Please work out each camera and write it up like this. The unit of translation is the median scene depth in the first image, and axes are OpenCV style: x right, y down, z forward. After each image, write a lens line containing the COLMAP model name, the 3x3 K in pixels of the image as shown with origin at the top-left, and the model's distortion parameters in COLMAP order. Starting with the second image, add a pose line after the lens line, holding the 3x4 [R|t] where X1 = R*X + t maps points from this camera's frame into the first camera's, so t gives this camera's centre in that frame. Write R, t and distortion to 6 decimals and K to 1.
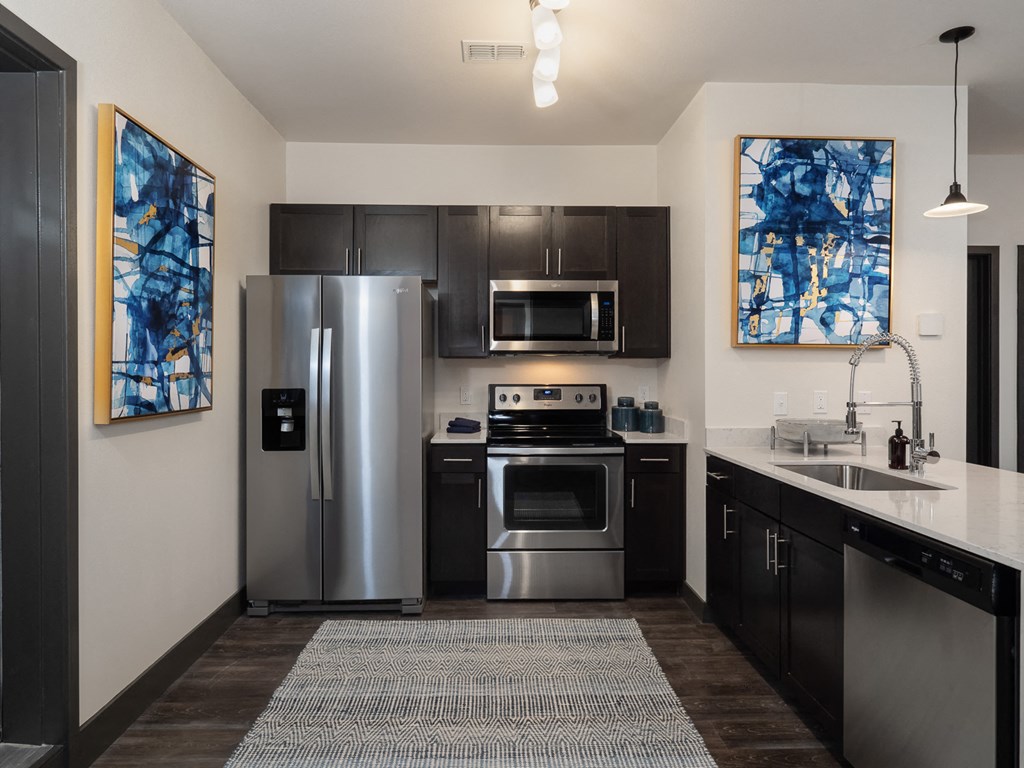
lens RADIAL K [[620.6, 0, 509.8], [0, 620.6, 370.7], [0, 0, 1]] dist [0.003994, 0.001854]
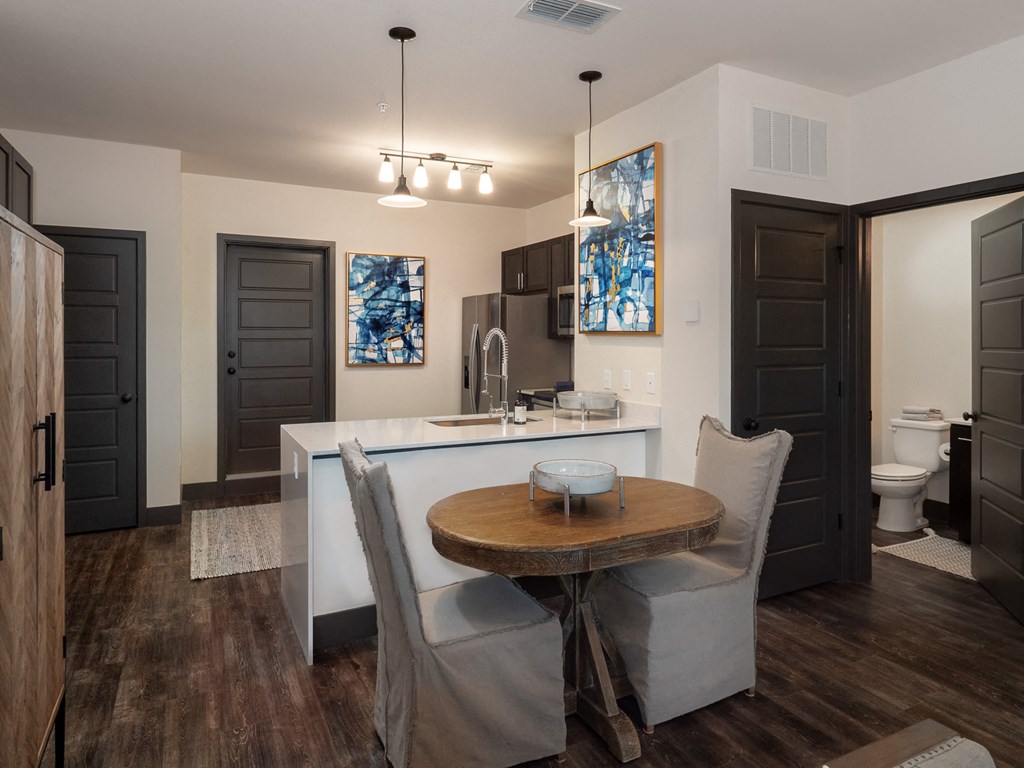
lens RADIAL K [[645.0, 0, 512.3], [0, 645.0, 338.3], [0, 0, 1]] dist [0.000486, -0.000050]
pose [[0.427083, 0.003072, -0.904207, 1.540196], [-0.004335, 0.999990, 0.001350, -0.029873], [0.904202, 0.003344, 0.427092, 0.288735]]
